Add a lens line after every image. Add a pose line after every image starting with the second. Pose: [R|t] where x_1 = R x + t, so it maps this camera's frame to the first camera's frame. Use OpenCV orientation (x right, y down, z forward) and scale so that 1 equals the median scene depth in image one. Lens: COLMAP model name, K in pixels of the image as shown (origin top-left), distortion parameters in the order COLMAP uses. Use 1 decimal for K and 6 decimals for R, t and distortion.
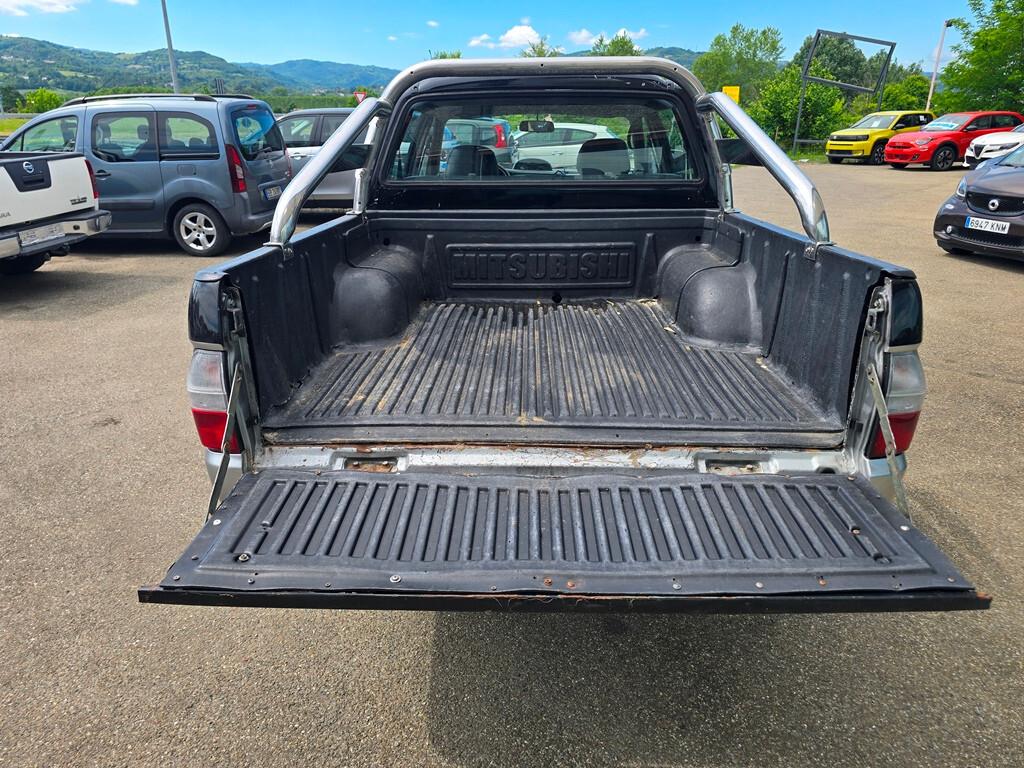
lens RADIAL K [[689.4, 0, 504.2], [0, 689.4, 379.7], [0, 0, 1]] dist [0.033213, -0.028029]
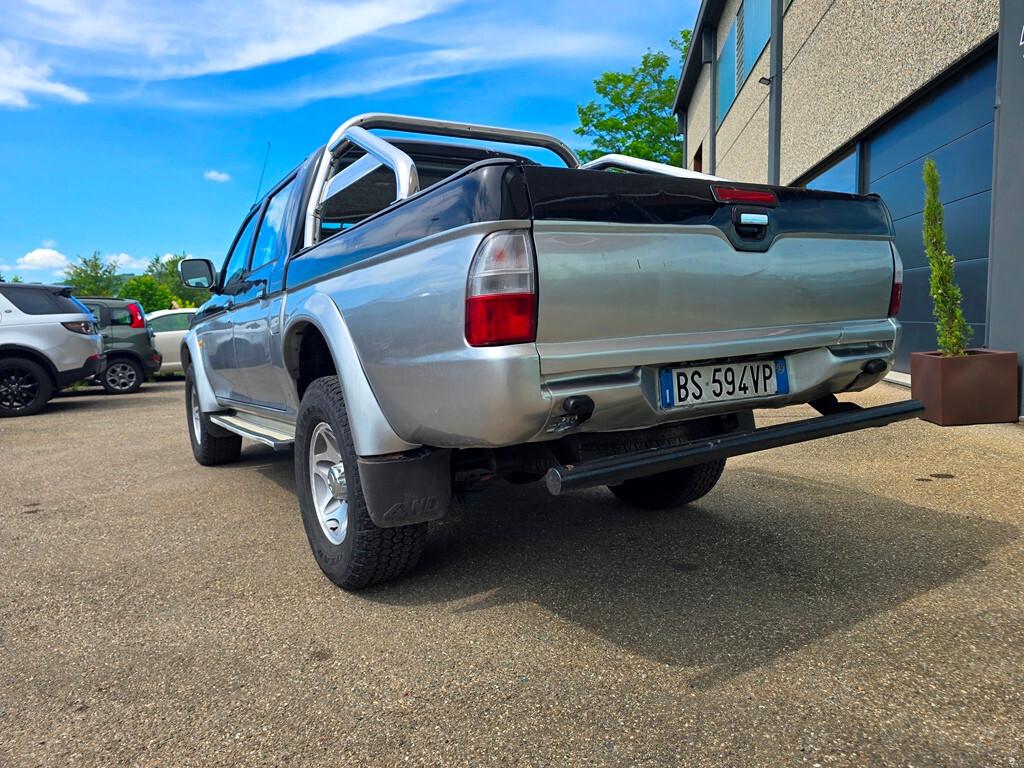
lens RADIAL K [[697.1, 0, 508.9], [0, 697.1, 387.6], [0, 0, 1]] dist [0.011459, -0.000791]
pose [[0.827151, -0.083311, 0.555769, -0.464783], [0.234264, 0.950044, -0.206242, 0.175427], [-0.510823, 0.300790, 0.805347, 0.120800]]
